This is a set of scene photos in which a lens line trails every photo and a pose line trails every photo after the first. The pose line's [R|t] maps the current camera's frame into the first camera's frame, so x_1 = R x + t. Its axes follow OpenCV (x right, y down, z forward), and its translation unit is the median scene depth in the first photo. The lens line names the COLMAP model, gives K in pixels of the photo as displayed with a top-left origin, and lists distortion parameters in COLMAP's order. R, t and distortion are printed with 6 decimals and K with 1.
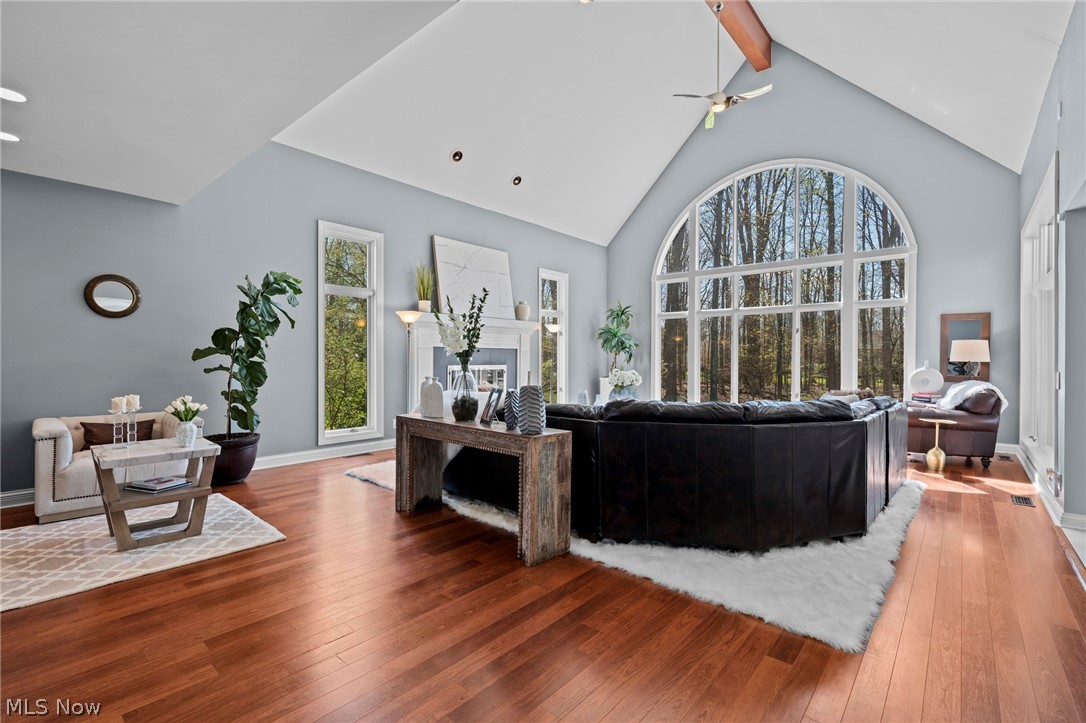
lens RADIAL K [[486.4, 0, 540.4], [0, 486.4, 360.5], [0, 0, 1]] dist [0.003233, -0.000268]
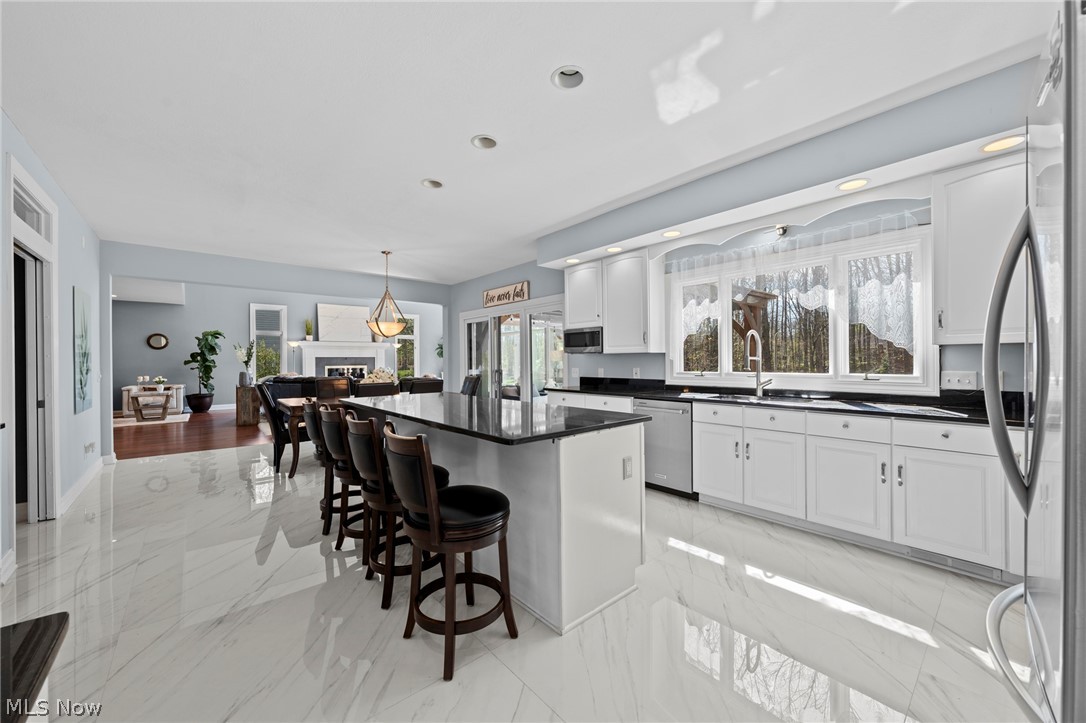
lens RADIAL K [[405.8, 0, 543.0], [0, 405.8, 361.5], [0, 0, 1]] dist [-0.000850, -0.000107]
pose [[0.990160, -0.010164, -0.139567, 1.070084], [0.010194, 0.999948, -0.000505, 0.001512], [0.139565, -0.000923, 0.990212, -0.641533]]
